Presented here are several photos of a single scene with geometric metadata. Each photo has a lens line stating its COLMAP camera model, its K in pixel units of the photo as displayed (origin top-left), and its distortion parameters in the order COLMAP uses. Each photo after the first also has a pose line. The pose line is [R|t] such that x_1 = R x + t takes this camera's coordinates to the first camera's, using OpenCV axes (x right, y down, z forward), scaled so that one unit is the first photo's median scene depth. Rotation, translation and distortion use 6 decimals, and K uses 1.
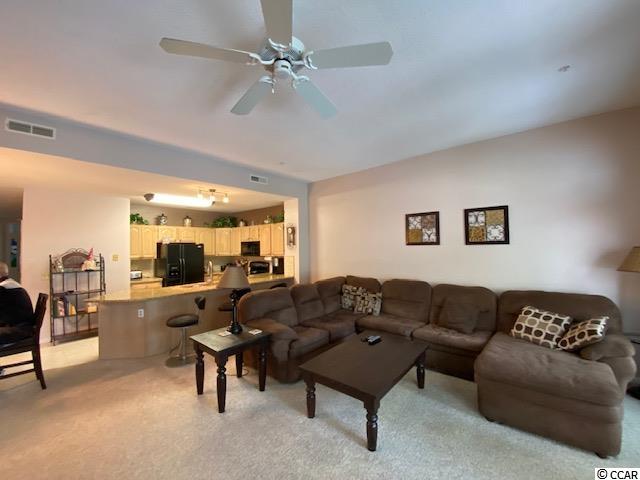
lens RADIAL K [[259.6, 0, 318.5], [0, 259.6, 238.8], [0, 0, 1]] dist [0.019292, -0.021015]
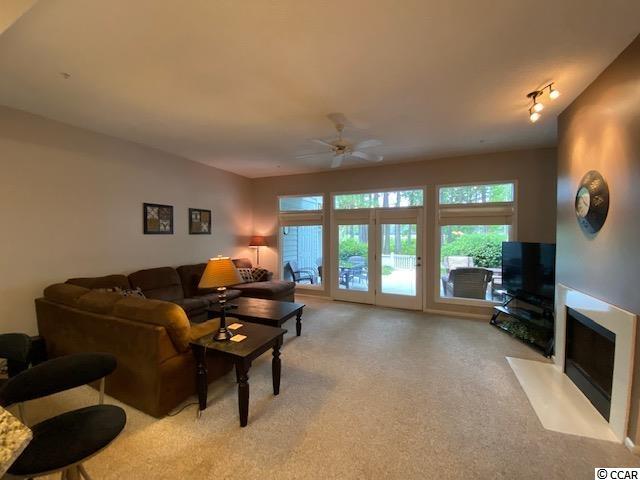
lens RADIAL K [[259.6, 0, 318.5], [0, 259.6, 238.8], [0, 0, 1]] dist [0.019292, -0.021015]
pose [[-0.292946, -0.001810, 0.956127, -0.722690], [-0.020299, 0.999785, -0.004326, 0.029320], [-0.955914, -0.020676, -0.292919, 0.585799]]
